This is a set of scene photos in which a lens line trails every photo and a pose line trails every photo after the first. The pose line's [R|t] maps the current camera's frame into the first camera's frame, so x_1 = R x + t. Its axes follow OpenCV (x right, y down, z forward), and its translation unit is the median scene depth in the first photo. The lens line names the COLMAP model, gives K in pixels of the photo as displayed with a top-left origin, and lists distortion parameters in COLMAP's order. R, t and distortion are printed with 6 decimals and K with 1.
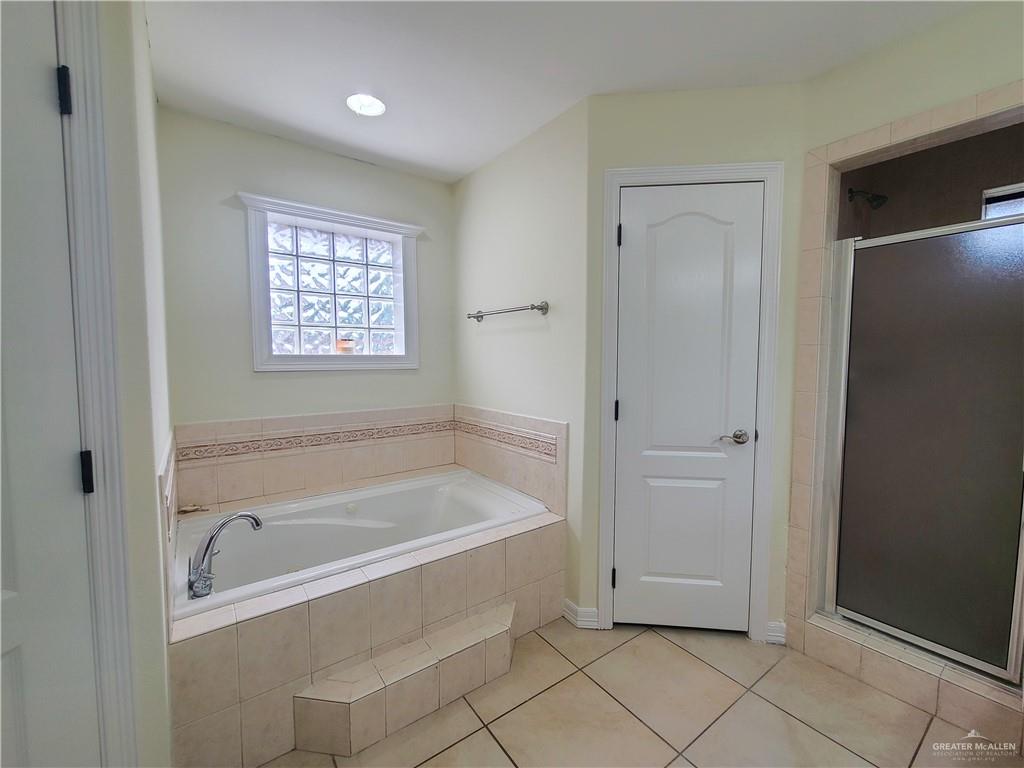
lens RADIAL K [[419.6, 0, 512.6], [0, 419.6, 386.0], [0, 0, 1]] dist [0.003839, 0.000257]
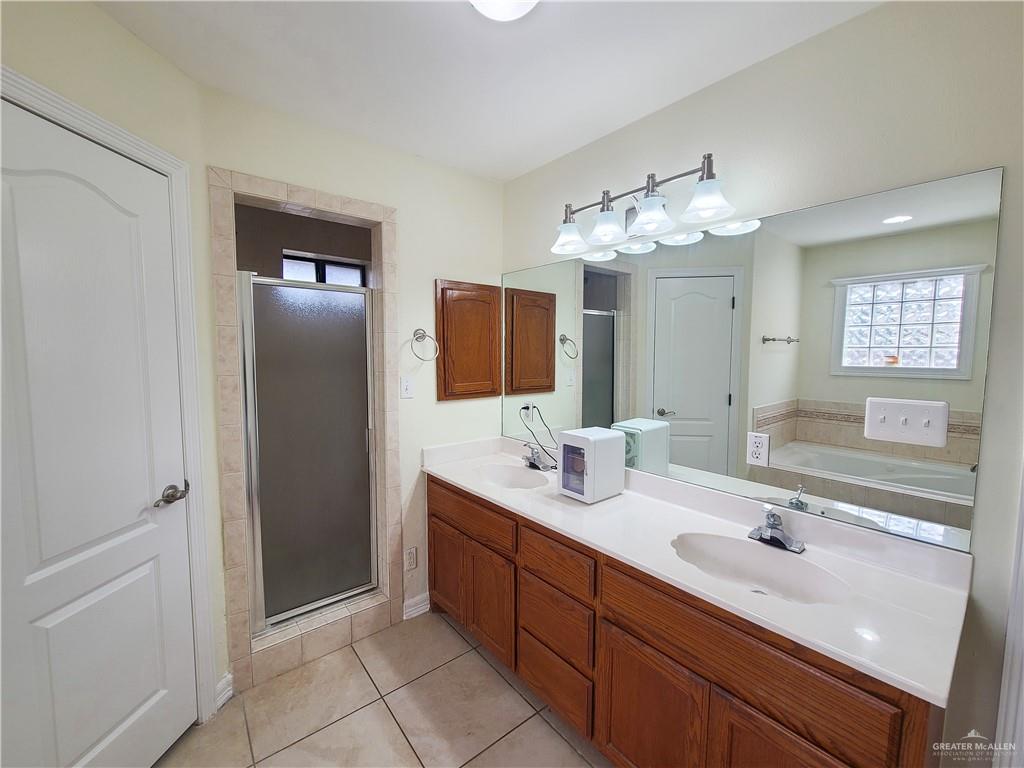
lens RADIAL K [[419.6, 0, 514.9], [0, 419.6, 384.2], [0, 0, 1]] dist [0.003839, 0.000257]
pose [[-0.043558, -0.077862, 0.996012, -0.262872], [0.056458, 0.995173, 0.080265, -0.114238], [-0.997454, 0.059729, -0.038952, 0.378878]]
